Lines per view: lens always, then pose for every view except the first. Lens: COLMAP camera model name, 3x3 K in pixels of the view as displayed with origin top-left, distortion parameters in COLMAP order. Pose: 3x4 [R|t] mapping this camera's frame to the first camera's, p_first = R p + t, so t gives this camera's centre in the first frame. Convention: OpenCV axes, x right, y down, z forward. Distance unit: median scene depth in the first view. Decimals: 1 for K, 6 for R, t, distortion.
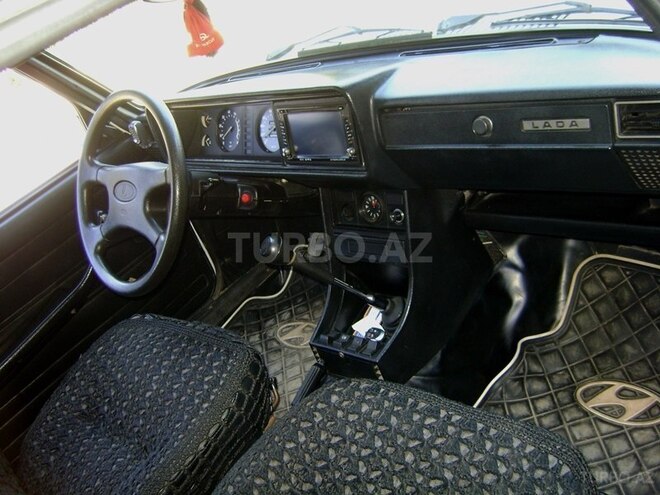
lens RADIAL K [[672.1, 0, 330.0], [0, 672.1, 248.2], [0, 0, 1]] dist [-0.030141, 0.000000]
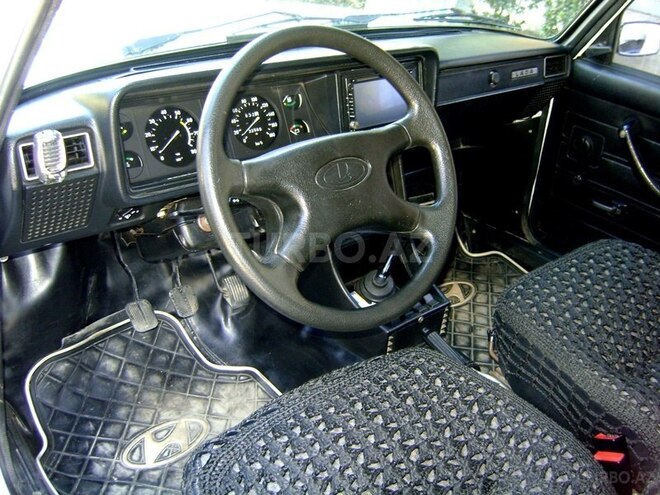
lens RADIAL K [[672.1, 0, 329.8], [0, 672.1, 246.9], [0, 0, 1]] dist [-0.030141, 0.000000]
pose [[0.144693, -0.148962, 0.978200, -1.151226], [0.381997, 0.920370, 0.083651, -0.094293], [-0.912766, 0.361565, 0.190074, 1.064815]]
